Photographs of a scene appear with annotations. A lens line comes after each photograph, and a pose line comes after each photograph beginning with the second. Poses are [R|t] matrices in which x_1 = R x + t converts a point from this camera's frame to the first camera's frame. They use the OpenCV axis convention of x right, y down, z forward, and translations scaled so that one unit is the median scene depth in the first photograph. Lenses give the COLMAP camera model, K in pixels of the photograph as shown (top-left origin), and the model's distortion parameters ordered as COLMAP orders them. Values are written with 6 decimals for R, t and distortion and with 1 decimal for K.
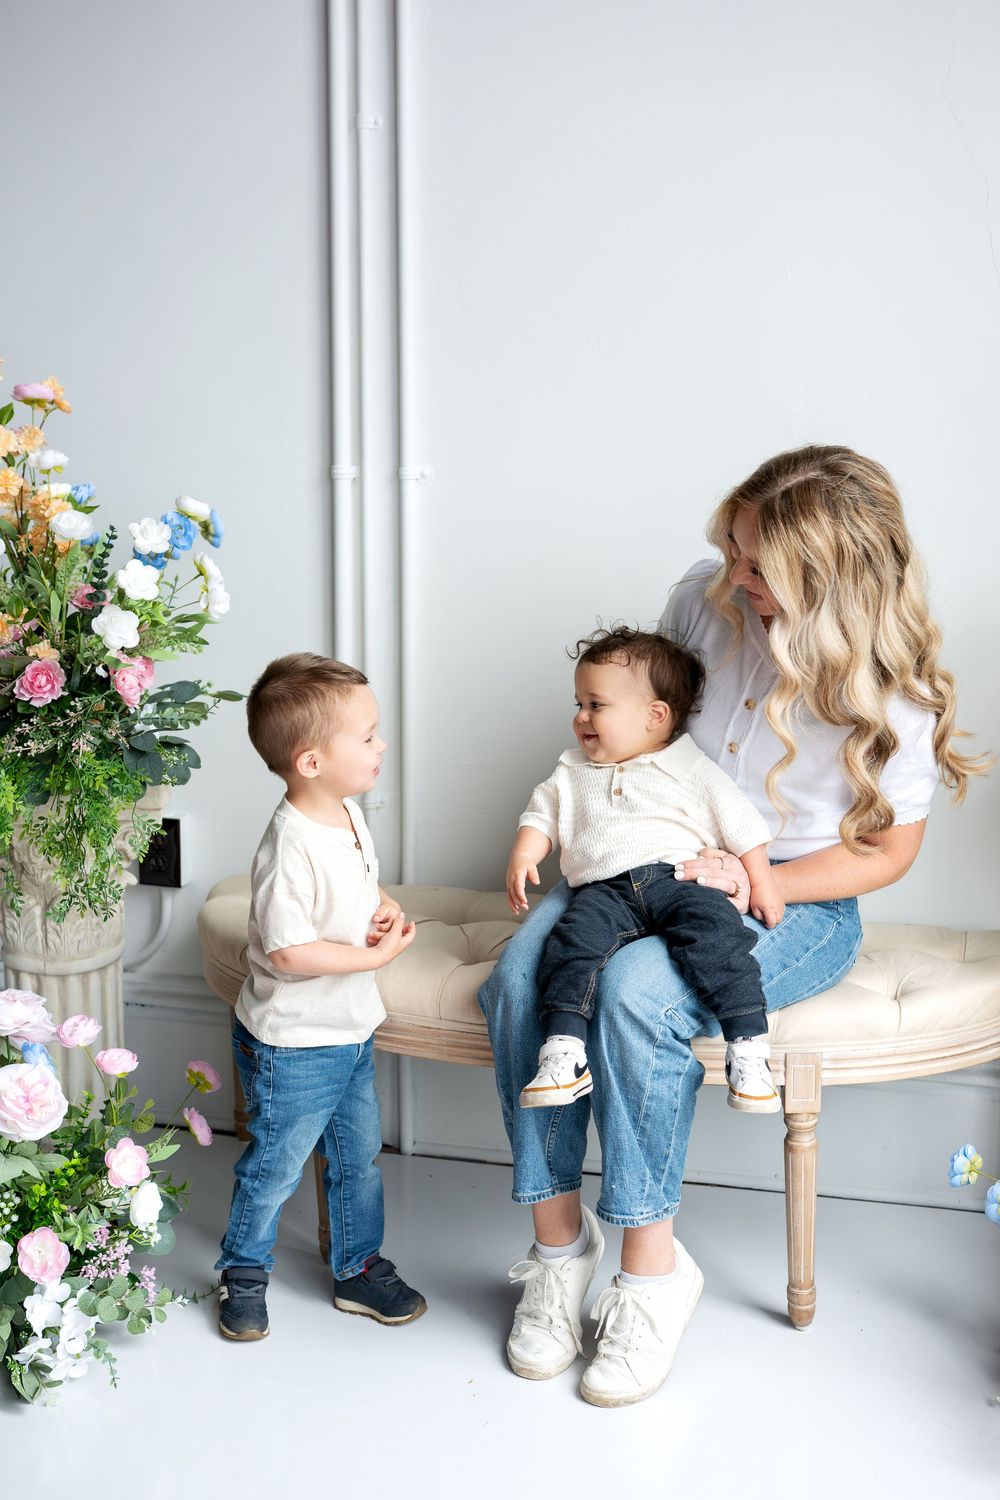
lens RADIAL K [[2067.8, 0, 482.9], [0, 2067.8, 760.5], [0, 0, 1]] dist [-0.013367, 0.047688]
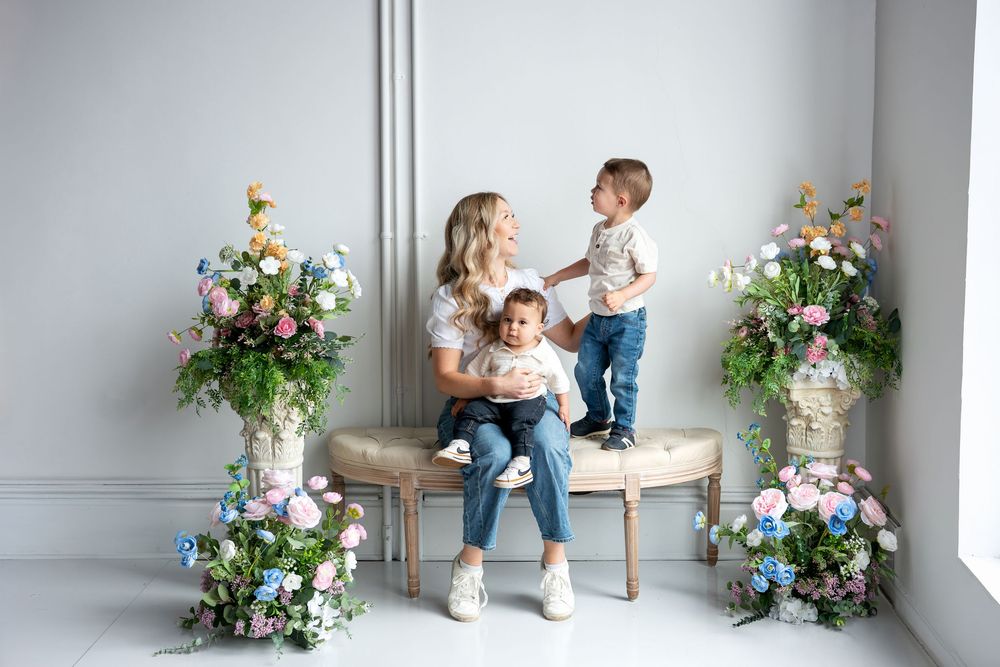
lens RADIAL K [[1377.6, 0, 506.1], [0, 1377.6, 328.9], [0, 0, 1]] dist [-0.012967, 0.034225]
pose [[0.971475, -0.029644, 0.235281, -0.329758], [0.052944, 0.994225, -0.093342, 0.111807], [-0.231155, 0.103136, 0.967435, -0.463930]]
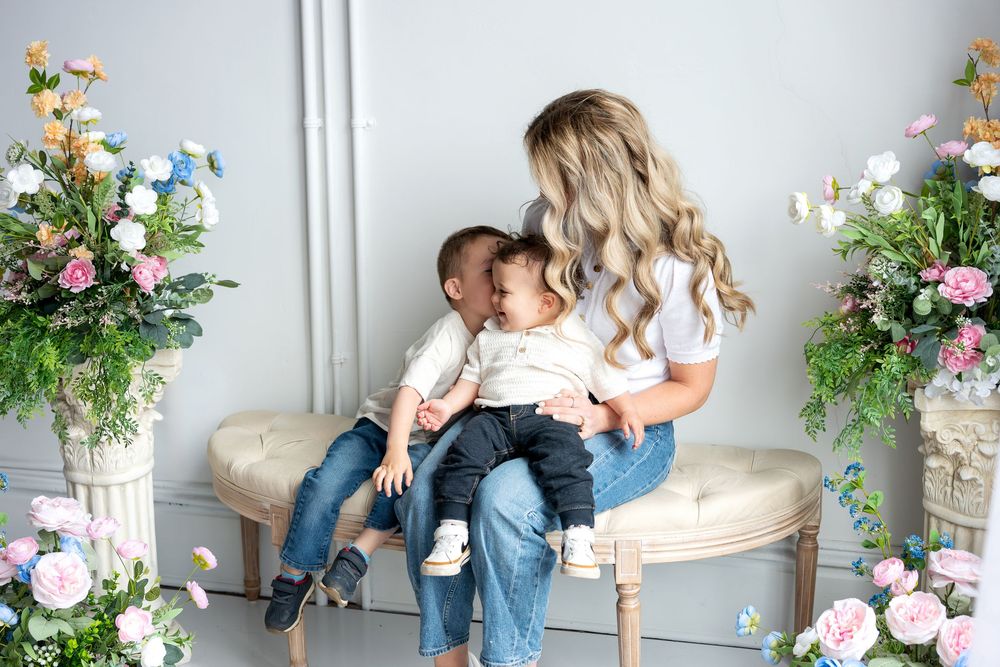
lens RADIAL K [[1376.5, 0, 500.2], [0, 1376.5, 332.5], [0, 0, 1]] dist [-0.013611, 0.040318]
pose [[0.999966, -0.007247, -0.004055, 0.071696], [0.007269, 0.999959, 0.005388, -0.002352], [0.004016, -0.005418, 0.999977, 0.081345]]
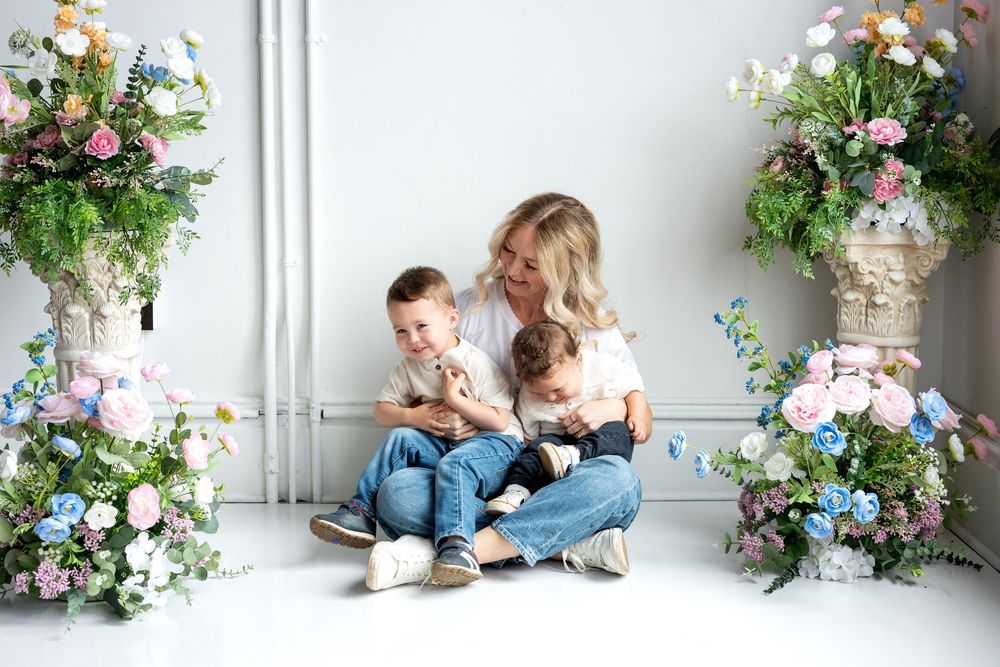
lens RADIAL K [[1474.6, 0, 500.3], [0, 1474.6, 346.0], [0, 0, 1]] dist [-0.008504, 0.045989]
pose [[0.966503, -0.034760, 0.254291, -0.212147], [0.054926, 0.995845, -0.072636, 0.196528], [-0.250710, 0.084170, 0.964396, -0.069776]]
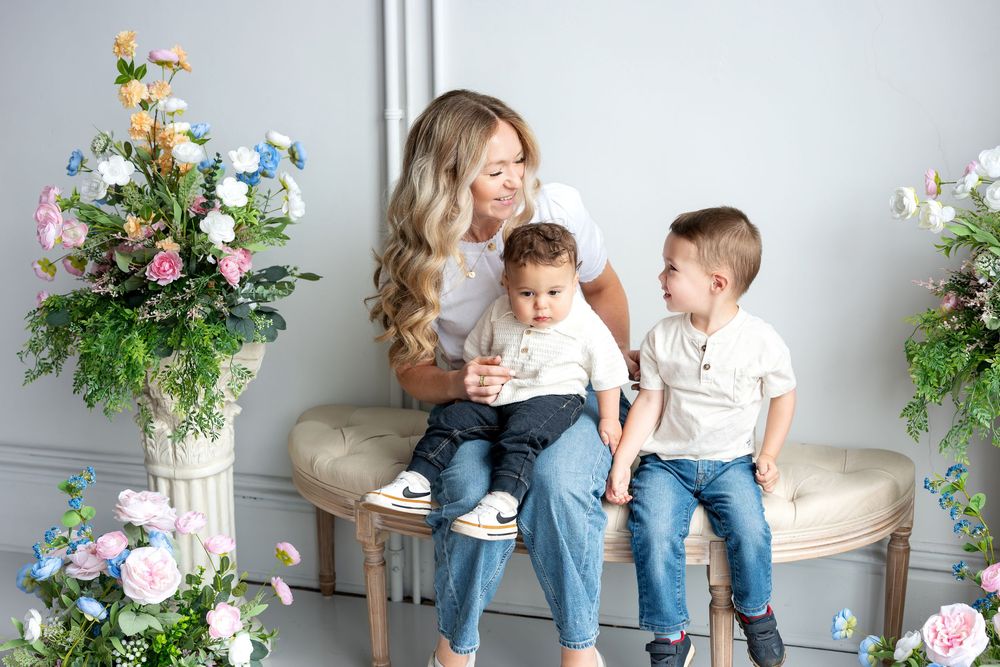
lens RADIAL K [[1378.5, 0, 493.1], [0, 1378.5, 337.2], [0, 0, 1]] dist [-0.013367, 0.047688]
pose [[0.999538, -0.000365, -0.030402, 0.030937], [0.000808, 0.999893, 0.014579, -0.004830], [0.030393, -0.014597, 0.999431, 0.093394]]
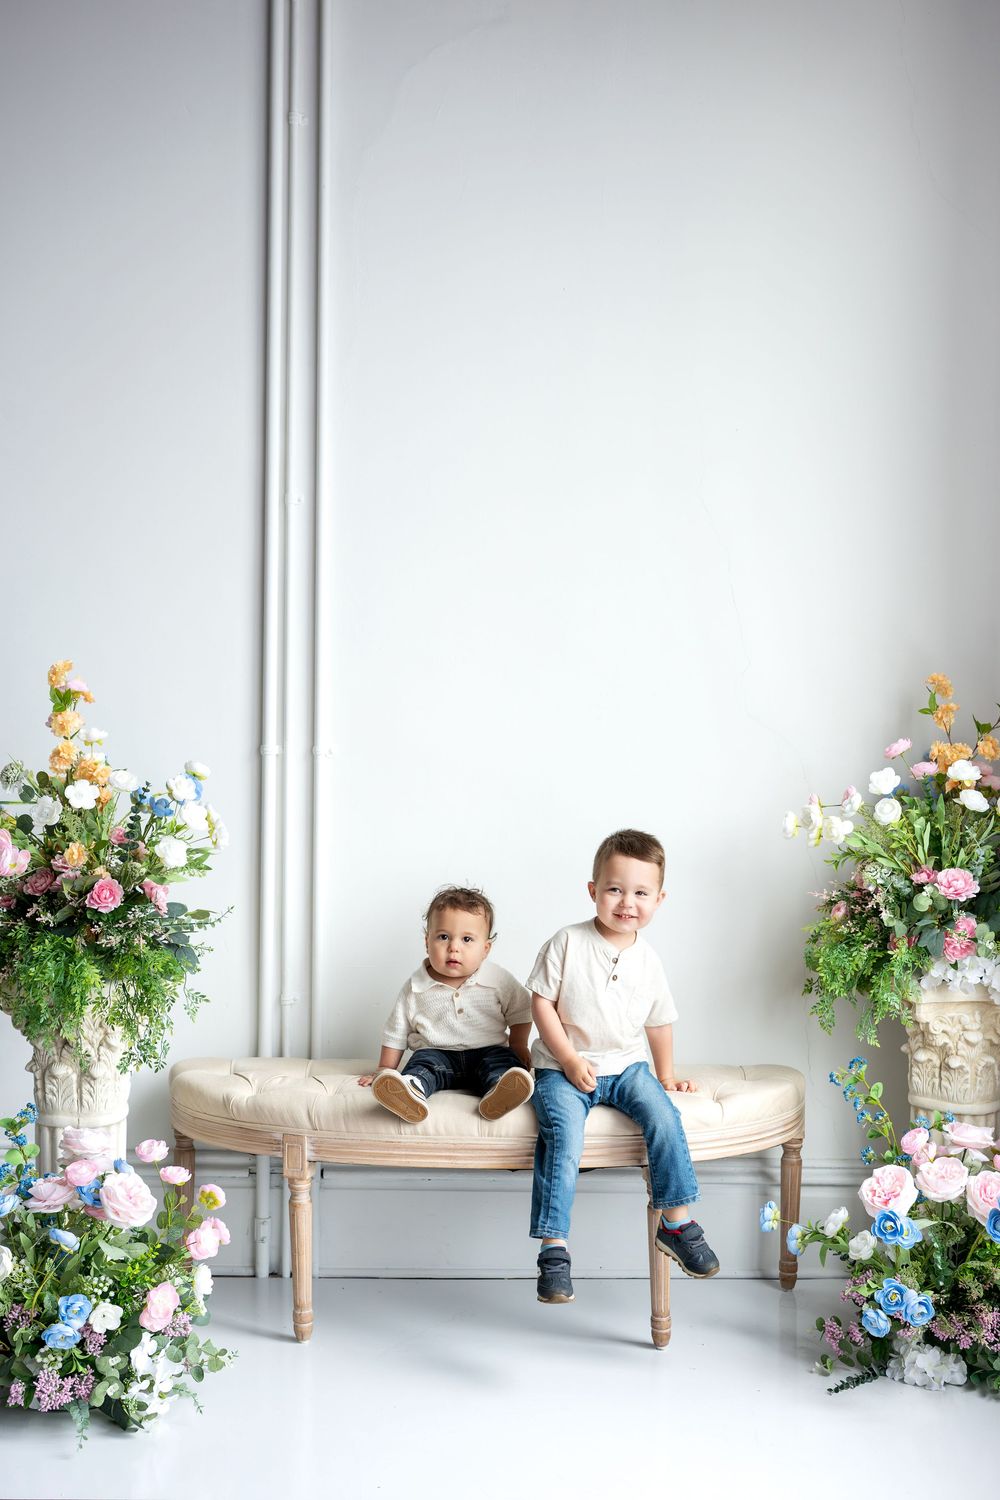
lens RADIAL K [[2066.3, 0, 491.9], [0, 2066.3, 747.4], [0, 0, 1]] dist [-0.012967, 0.034225]
pose [[0.964812, 0.000191, 0.262939, -0.324387], [0.045219, 0.984980, -0.166640, 0.103096], [-0.259022, 0.172666, 0.950313, -0.364313]]
